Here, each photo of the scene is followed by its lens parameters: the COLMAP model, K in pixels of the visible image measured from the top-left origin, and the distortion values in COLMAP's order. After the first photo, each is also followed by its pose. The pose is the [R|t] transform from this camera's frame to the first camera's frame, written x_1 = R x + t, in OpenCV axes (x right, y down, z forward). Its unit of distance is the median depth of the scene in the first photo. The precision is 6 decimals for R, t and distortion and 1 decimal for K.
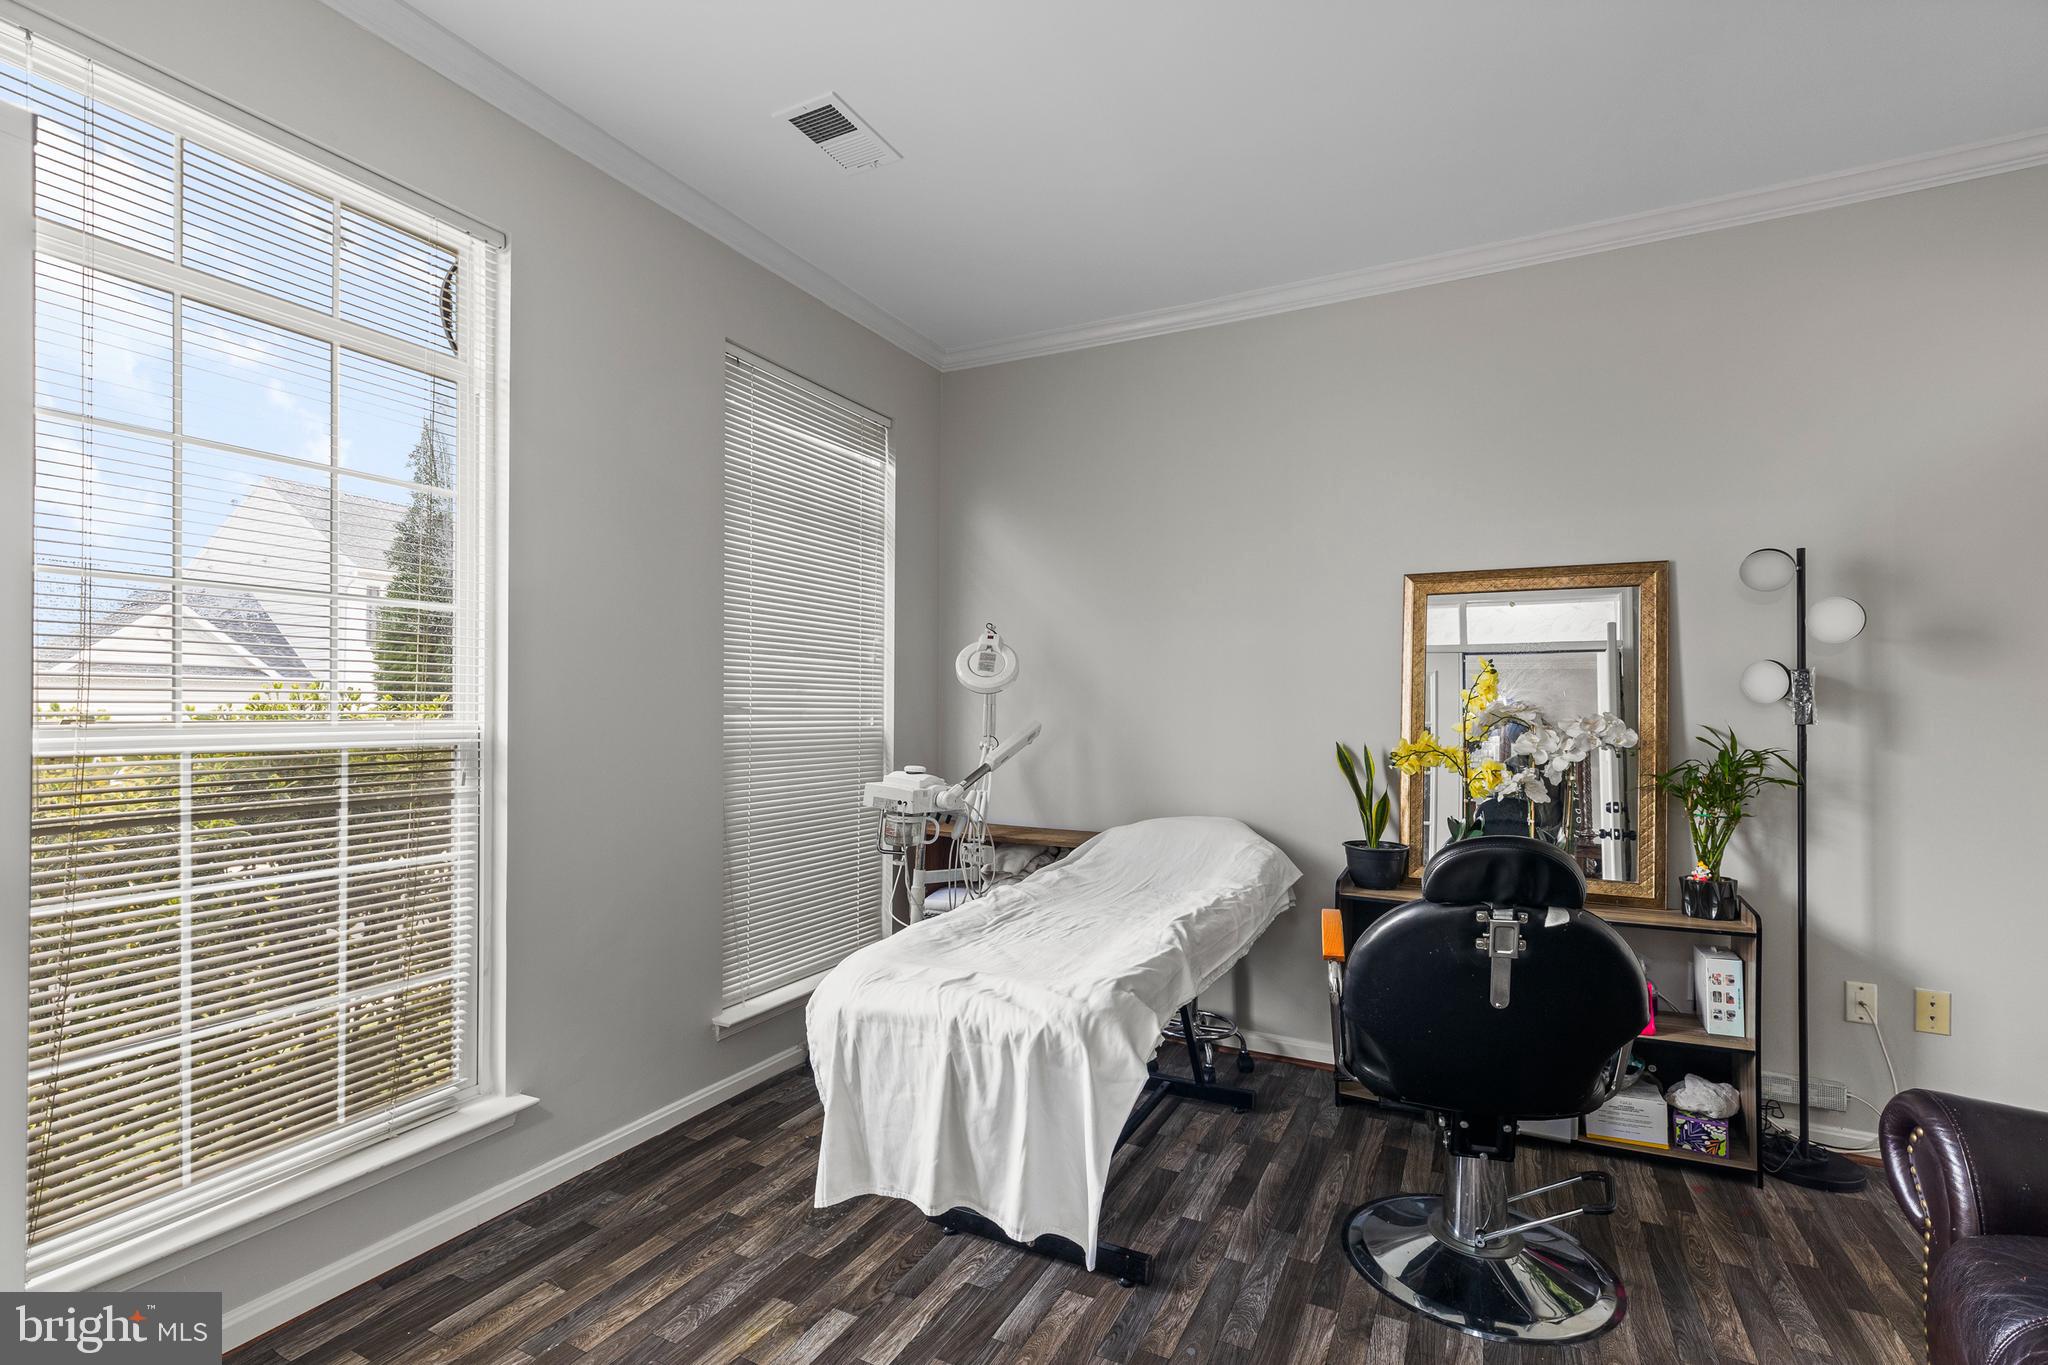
lens RADIAL K [[927.5, 0, 1030.2], [0, 927.5, 699.8], [0, 0, 1]] dist [0.002715, 0.000503]
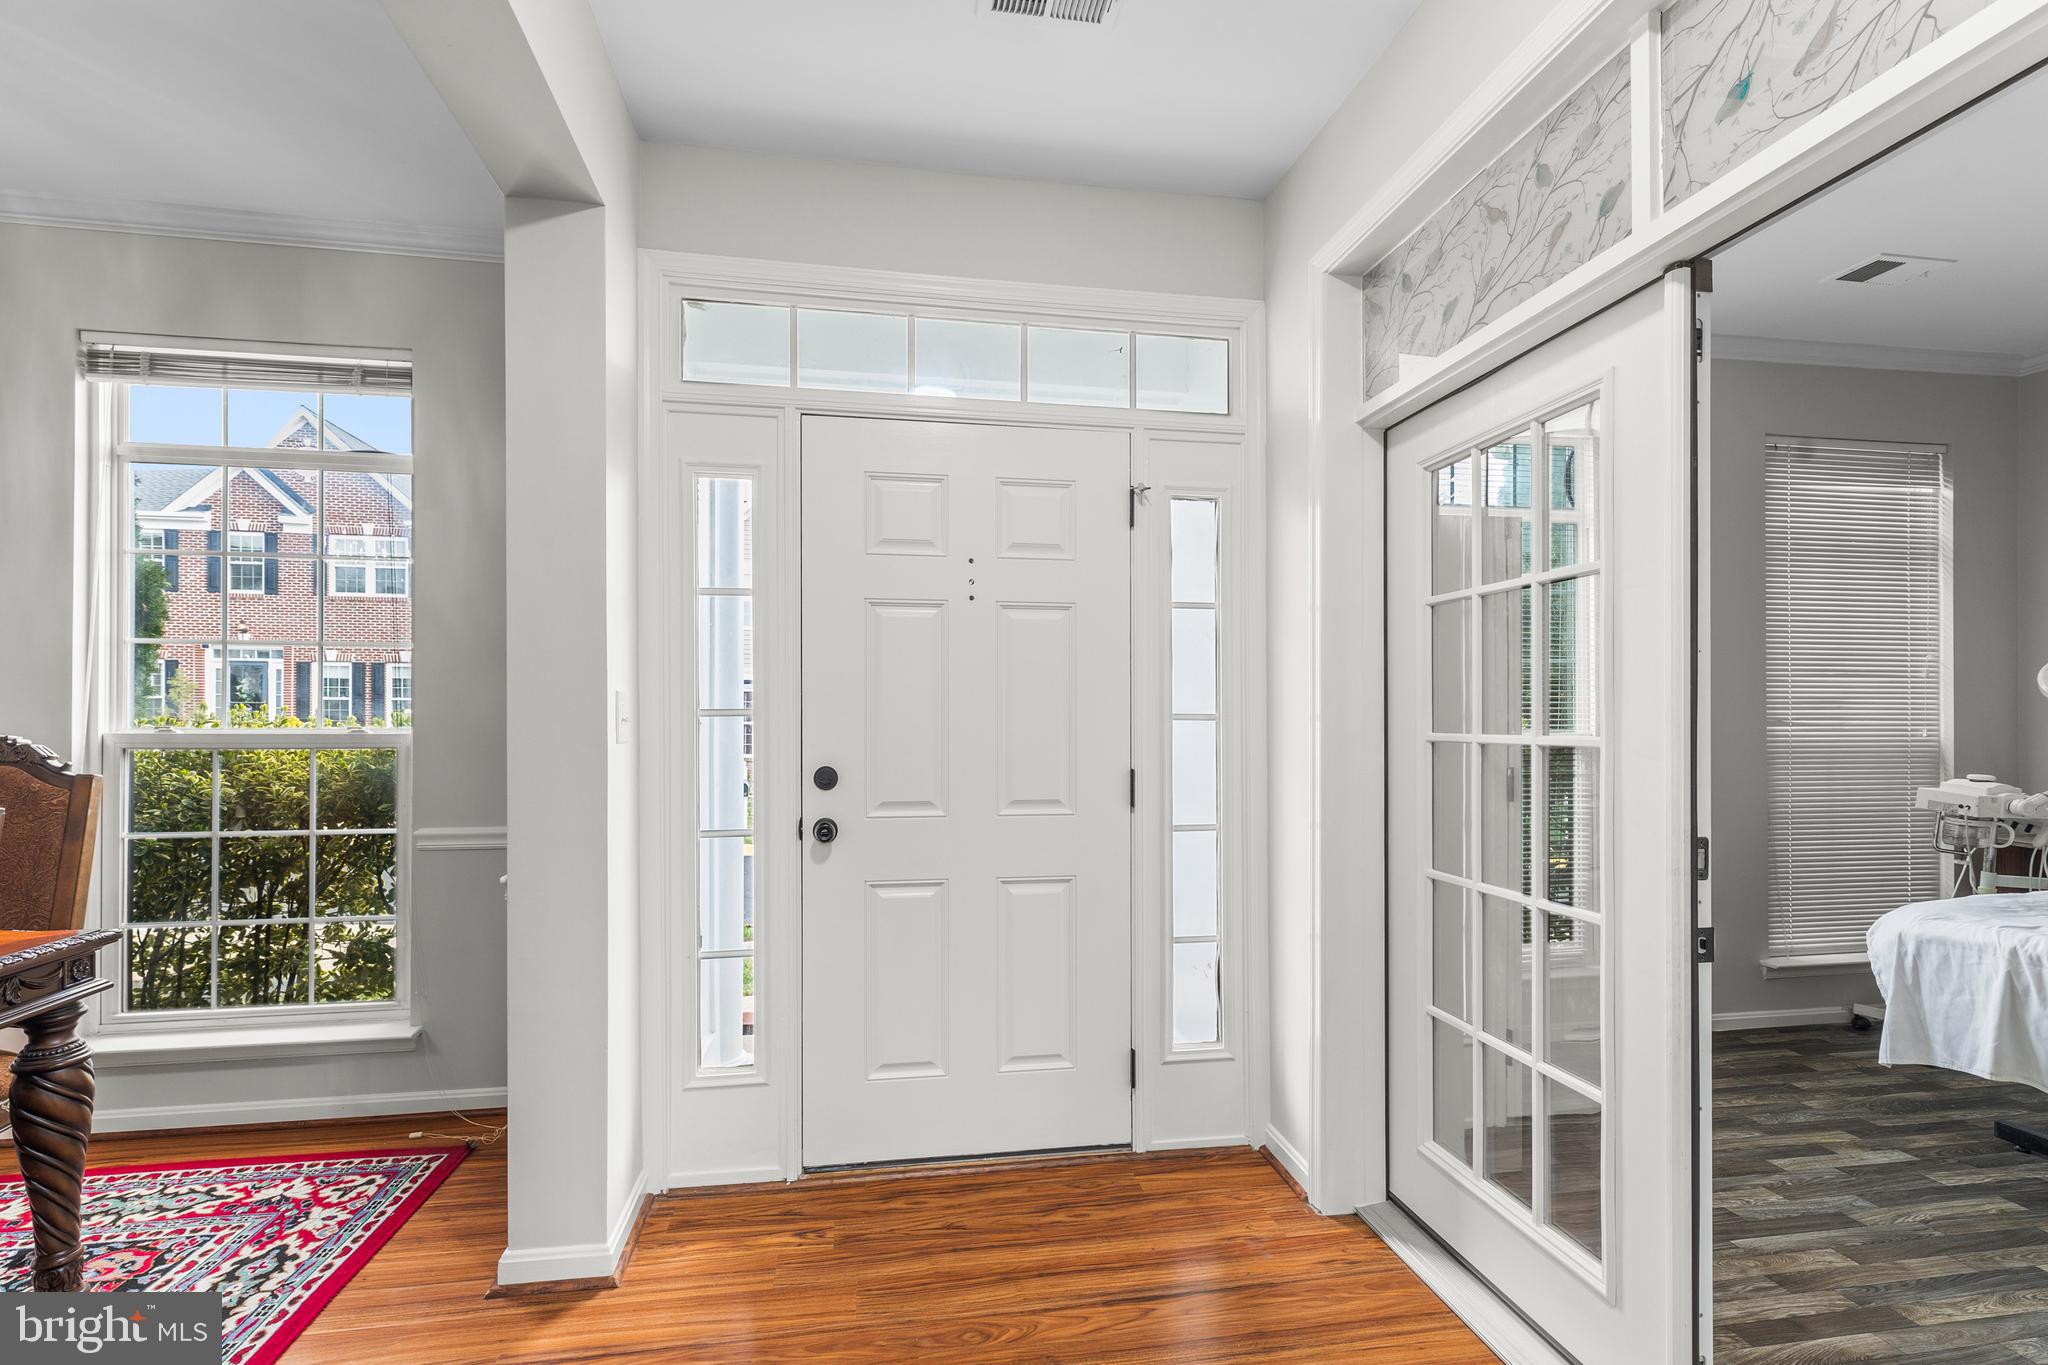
lens RADIAL K [[927.5, 0, 1031.5], [0, 927.5, 711.9], [0, 0, 1]] dist [0.002715, 0.000503]
pose [[0.596726, -0.009235, -0.802392, 0.106415], [0.009752, 0.999943, -0.004257, -0.009535], [0.802385, -0.005285, 0.596783, -0.658567]]
